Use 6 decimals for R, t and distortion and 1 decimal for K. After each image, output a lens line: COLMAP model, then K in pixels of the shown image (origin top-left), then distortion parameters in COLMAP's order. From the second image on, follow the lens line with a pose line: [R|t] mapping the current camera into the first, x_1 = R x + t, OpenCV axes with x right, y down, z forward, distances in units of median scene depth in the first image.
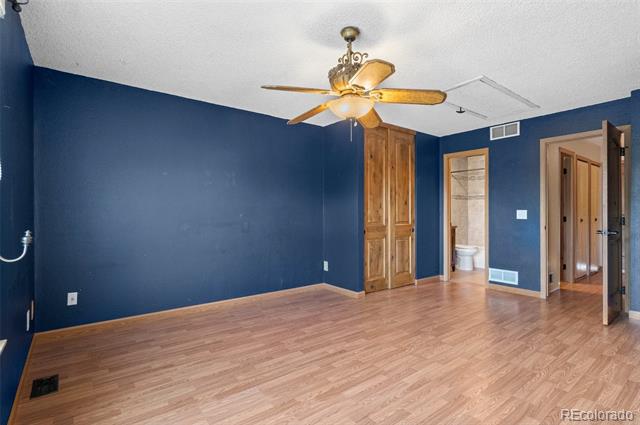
lens RADIAL K [[318.1, 0, 320.5], [0, 318.1, 213.2], [0, 0, 1]] dist [0.002616, 0.000464]
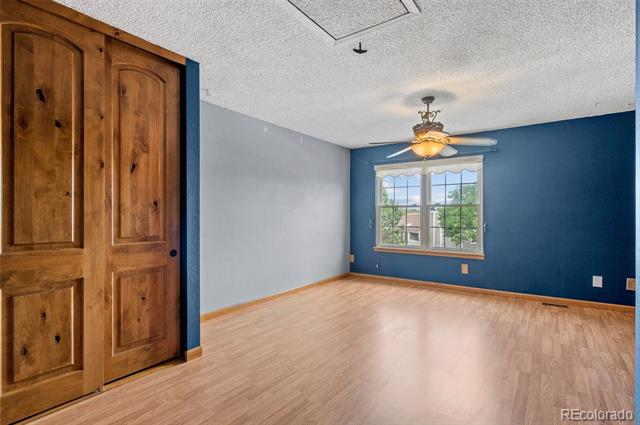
lens RADIAL K [[318.1, 0, 319.9], [0, 318.1, 213.4], [0, 0, 1]] dist [0.002616, 0.000464]
pose [[-0.959781, 0.000186, -0.280750, 0.804741], [-0.000394, 0.999998, 0.002012, -0.023139], [0.280750, 0.002042, -0.959779, 1.837062]]
